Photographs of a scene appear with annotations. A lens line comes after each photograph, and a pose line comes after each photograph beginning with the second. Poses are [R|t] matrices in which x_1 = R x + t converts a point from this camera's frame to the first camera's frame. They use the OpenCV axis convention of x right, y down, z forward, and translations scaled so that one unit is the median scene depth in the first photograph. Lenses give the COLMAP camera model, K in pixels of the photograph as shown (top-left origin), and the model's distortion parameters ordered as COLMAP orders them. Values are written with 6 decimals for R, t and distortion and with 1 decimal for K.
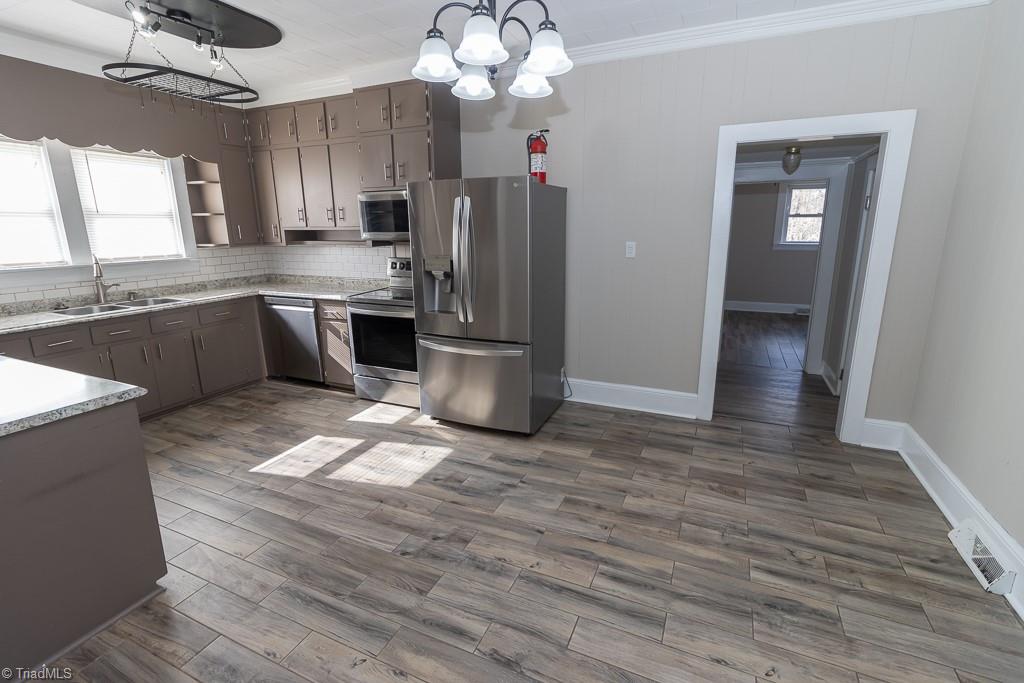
lens RADIAL K [[489.8, 0, 508.4], [0, 489.8, 327.1], [0, 0, 1]] dist [-0.003169, 0.000728]
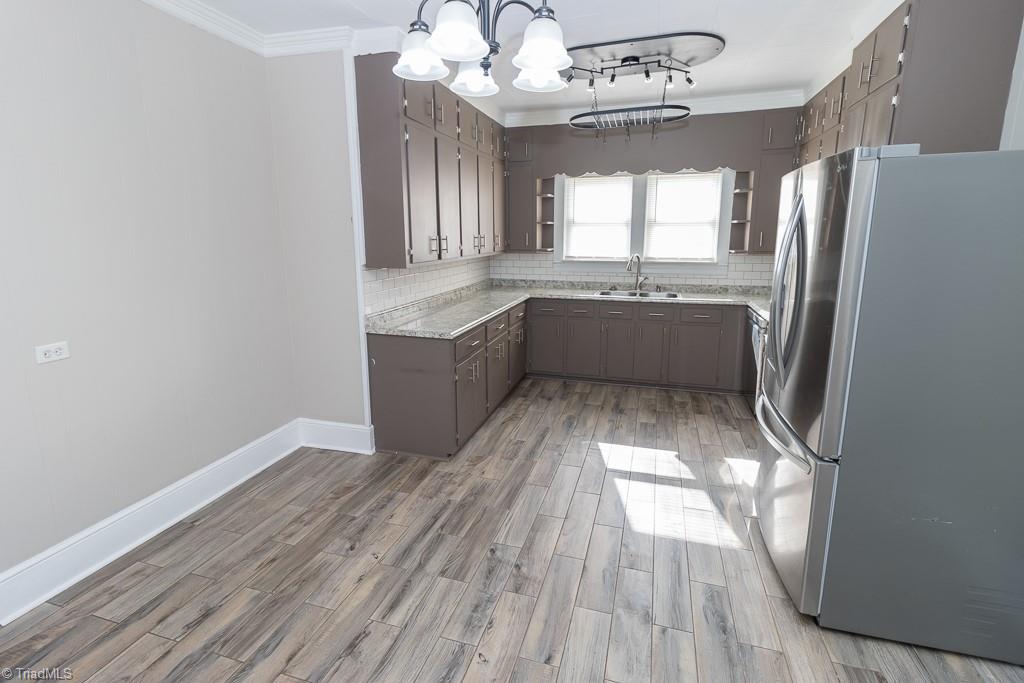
lens RADIAL K [[489.8, 0, 508.4], [0, 489.8, 327.1], [0, 0, 1]] dist [-0.003169, 0.000728]
pose [[0.106414, 0.199585, -0.974085, 0.588419], [-0.202282, 0.963507, 0.175320, -0.154086], [0.973529, 0.178383, 0.142903, 0.658057]]
